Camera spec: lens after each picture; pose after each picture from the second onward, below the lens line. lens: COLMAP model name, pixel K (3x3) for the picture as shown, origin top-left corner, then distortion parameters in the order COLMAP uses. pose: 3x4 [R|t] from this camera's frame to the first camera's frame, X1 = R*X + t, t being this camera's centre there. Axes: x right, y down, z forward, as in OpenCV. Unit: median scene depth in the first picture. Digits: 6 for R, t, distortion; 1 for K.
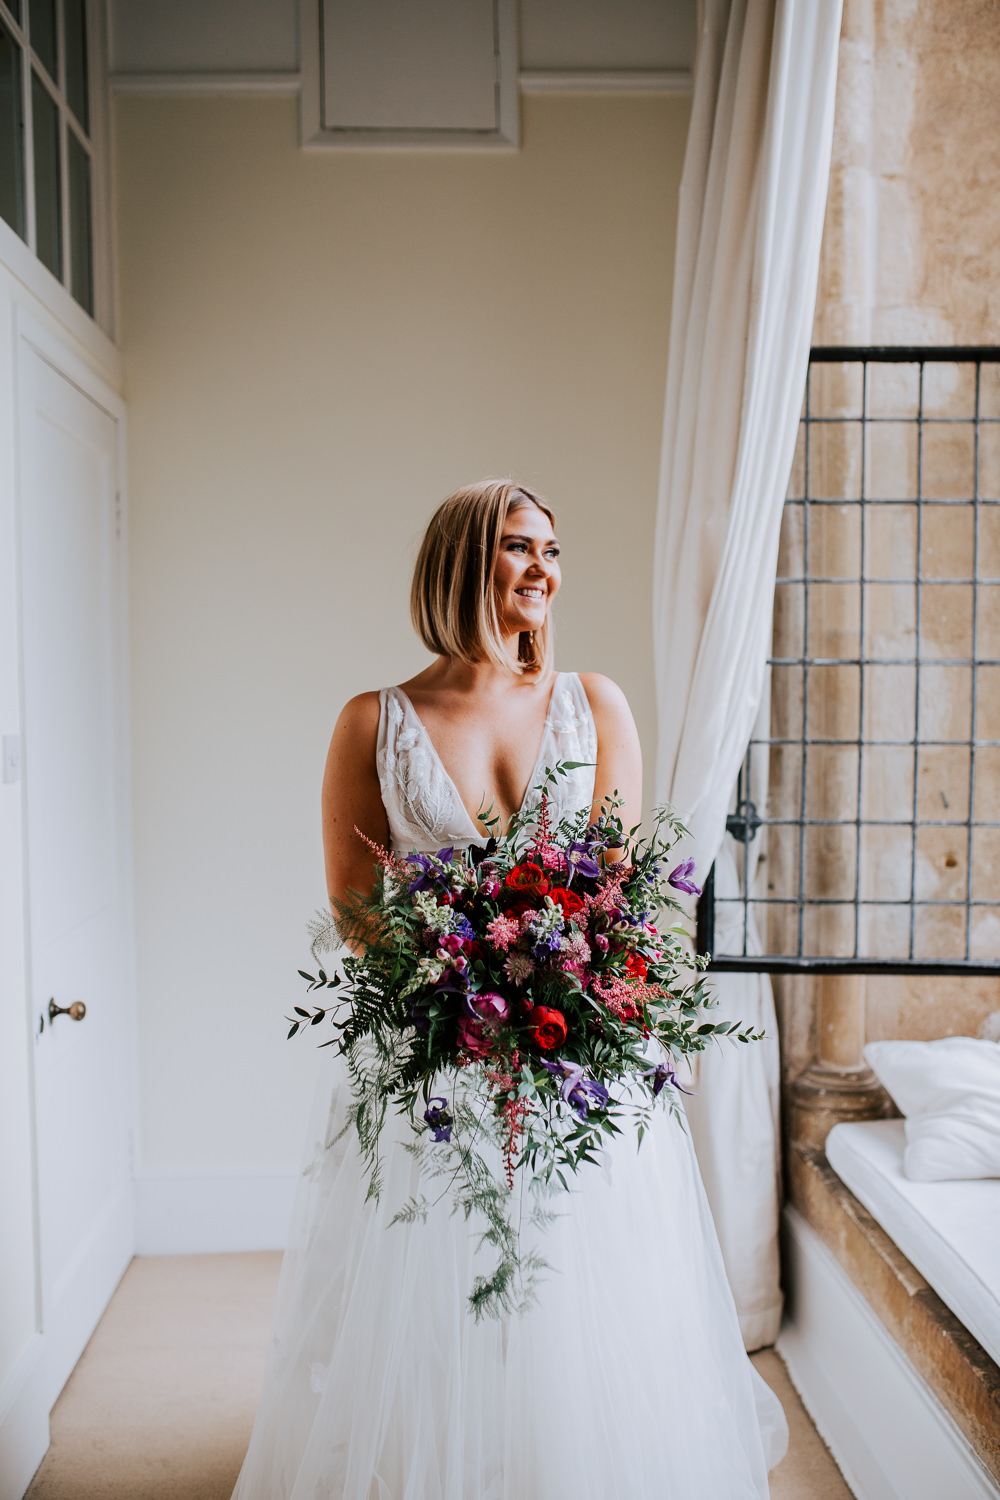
lens RADIAL K [[1556.7, 0, 500.0], [0, 1556.7, 750.0], [0, 0, 1]] dist [-0.007591, 0.020926]
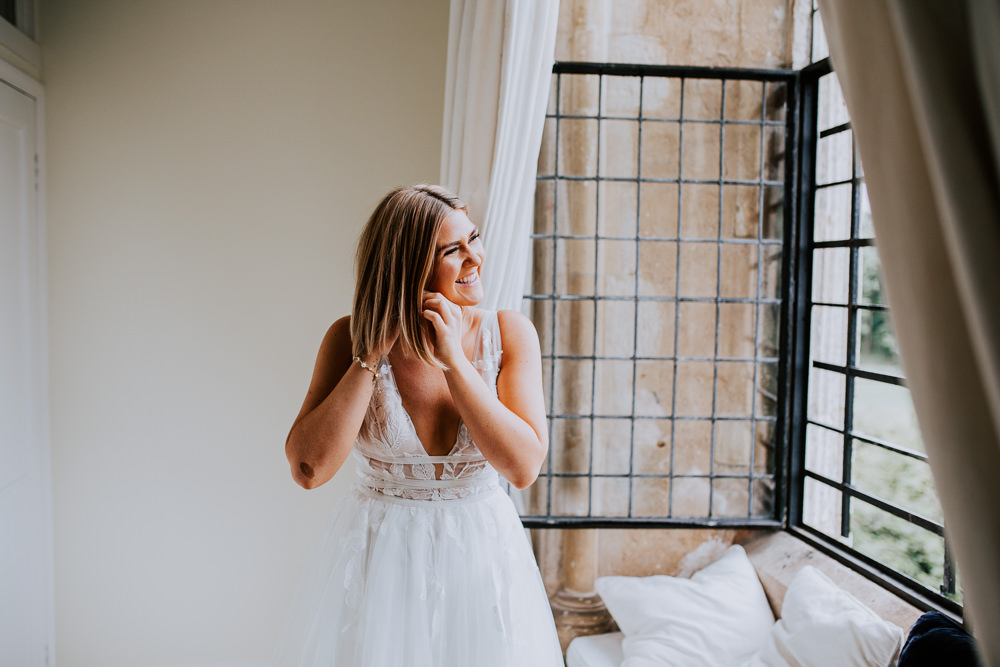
lens RADIAL K [[1037.8, 0, 500.0], [0, 1037.8, 333.5], [0, 0, 1]] dist [-0.007591, 0.020926]
pose [[0.994237, 0.008099, 0.106896, 0.052733], [-0.009330, 0.999896, 0.011028, -0.033936], [-0.106795, -0.011962, 0.994209, 0.112392]]
